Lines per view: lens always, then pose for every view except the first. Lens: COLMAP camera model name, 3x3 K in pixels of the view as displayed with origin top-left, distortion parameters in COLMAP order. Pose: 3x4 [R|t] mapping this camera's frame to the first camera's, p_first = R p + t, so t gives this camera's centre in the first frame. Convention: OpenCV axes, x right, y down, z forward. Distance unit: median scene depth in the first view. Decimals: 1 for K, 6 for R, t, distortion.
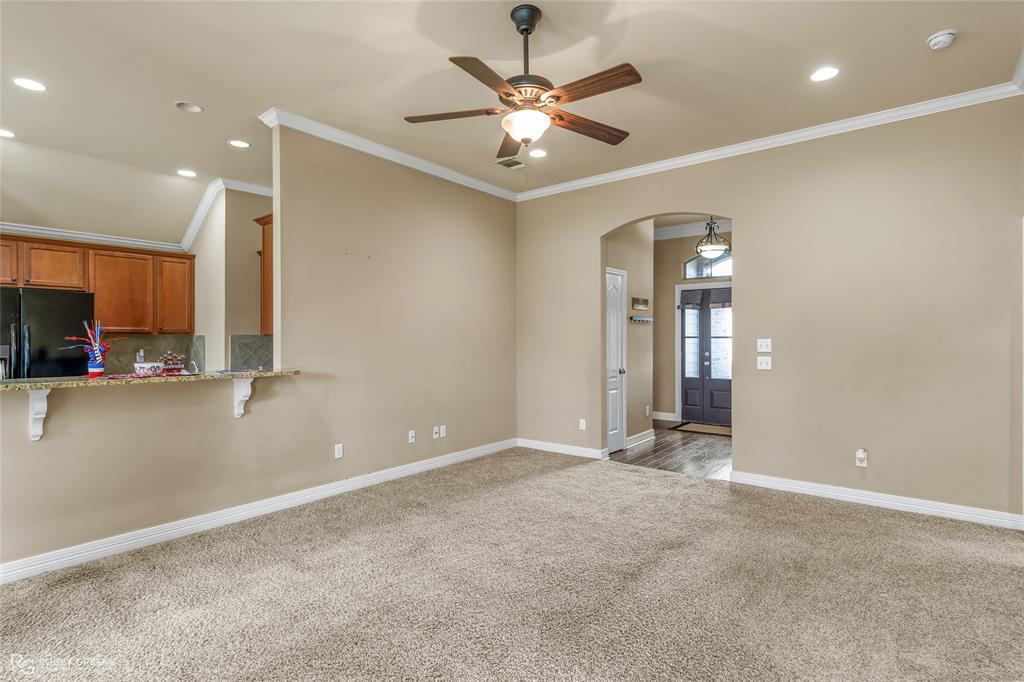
lens RADIAL K [[511.2, 0, 522.3], [0, 511.2, 340.1], [0, 0, 1]] dist [-0.002308, 0.002570]
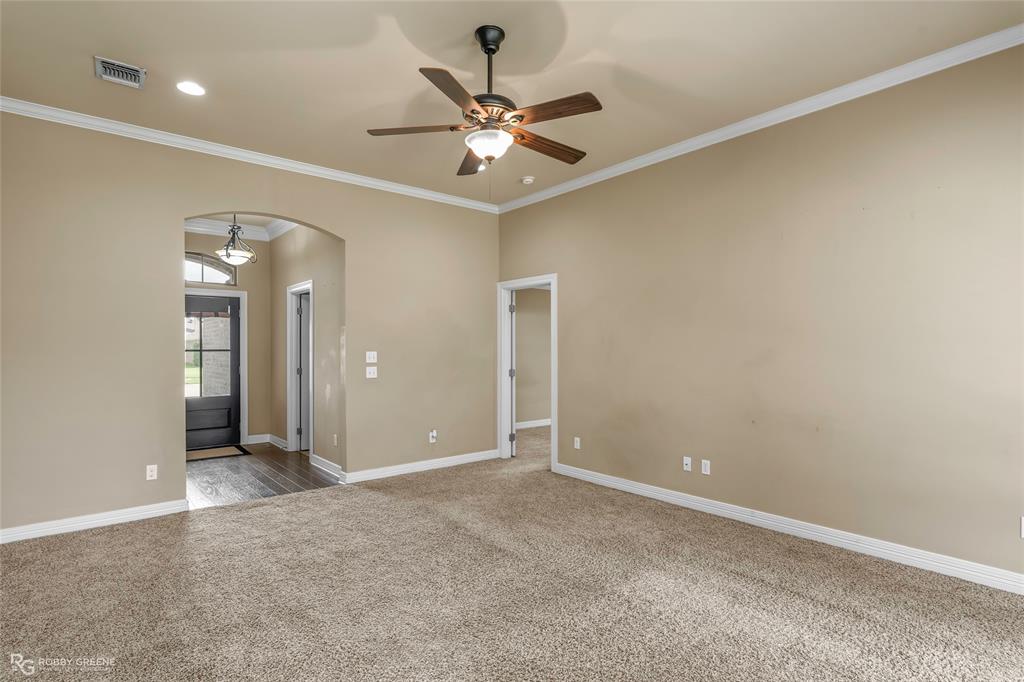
lens RADIAL K [[511.2, 0, 515.4], [0, 511.2, 345.7], [0, 0, 1]] dist [-0.002308, 0.002570]
pose [[0.210507, 0.005426, 0.977577, -0.655916], [0.006320, 0.999956, -0.006911, -0.006341], [-0.977572, 0.007634, 0.210463, 0.479668]]
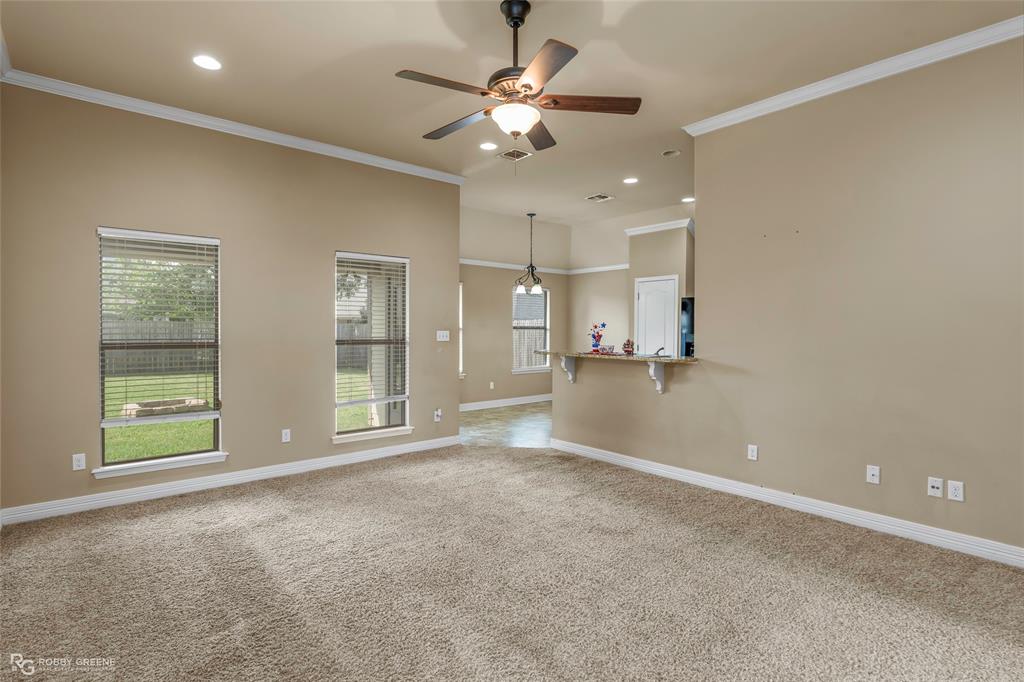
lens RADIAL K [[511.2, 0, 510.9], [0, 511.2, 340.0], [0, 0, 1]] dist [-0.002308, 0.002570]
pose [[-0.211305, 0.022453, -0.977162, 0.656518], [-0.003890, 0.999709, 0.023812, -0.005846], [0.977412, 0.008832, -0.211156, 0.801373]]
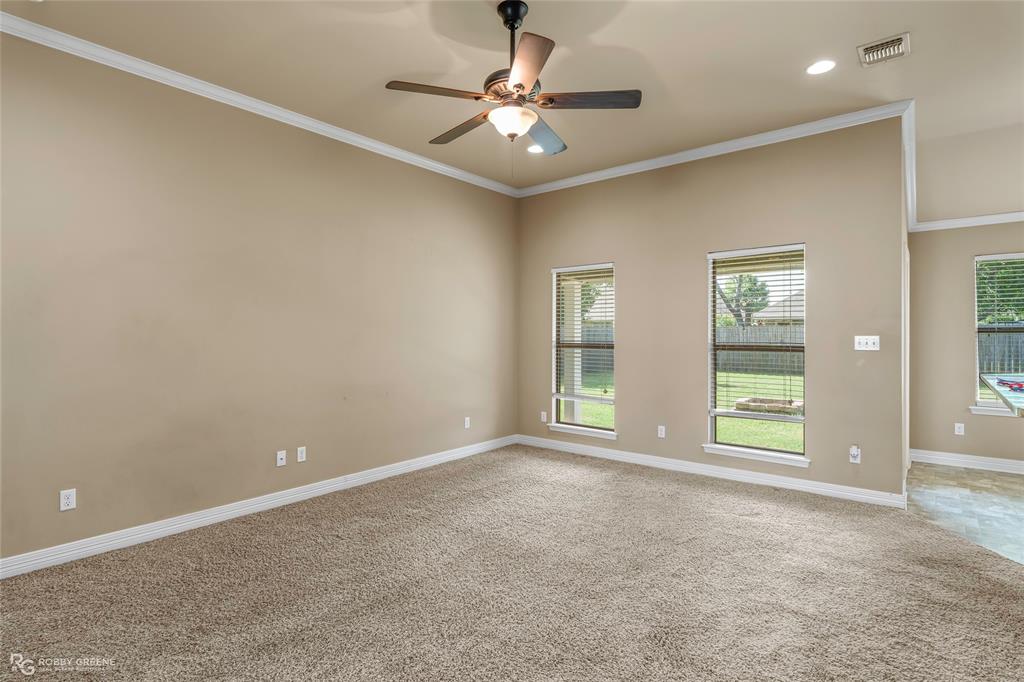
lens RADIAL K [[511.2, 0, 510.5], [0, 511.2, 332.6], [0, 0, 1]] dist [-0.002308, 0.002570]
pose [[-0.999213, 0.004313, 0.039421, -0.017509], [0.004312, 0.999991, -0.000109, -0.005228], [-0.039421, 0.000061, -0.999223, 1.316937]]
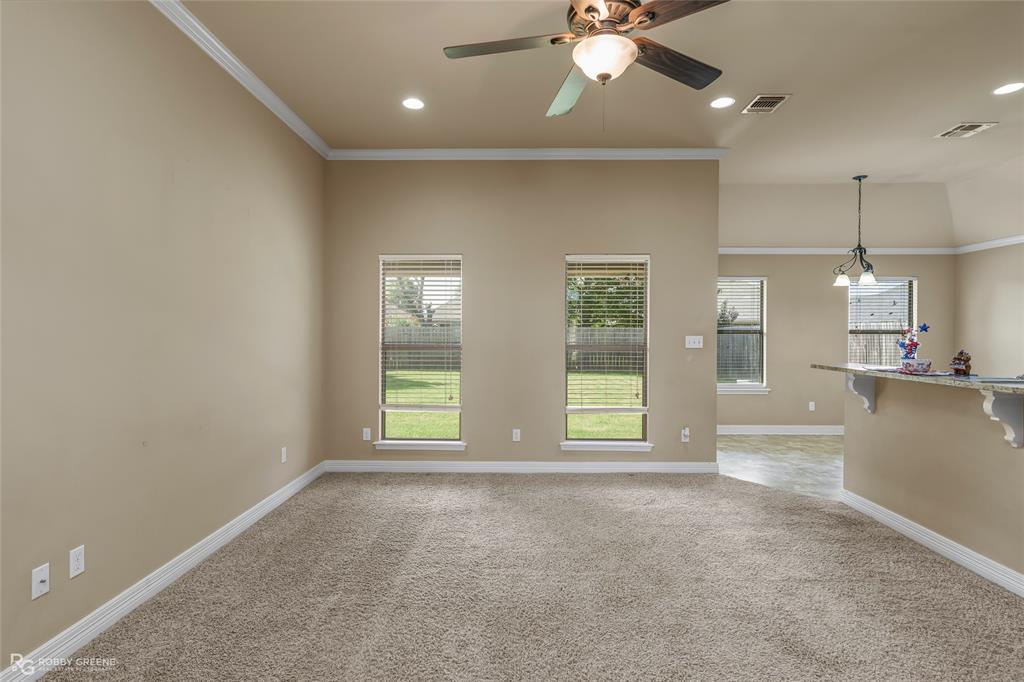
lens RADIAL K [[511.2, 0, 510.4], [0, 511.2, 342.9], [0, 0, 1]] dist [-0.002308, 0.002570]
pose [[-0.803639, 0.011063, -0.595014, 0.380299], [-0.002175, 0.999766, 0.021526, -0.005227], [0.595113, 0.018593, -0.803427, 1.018032]]
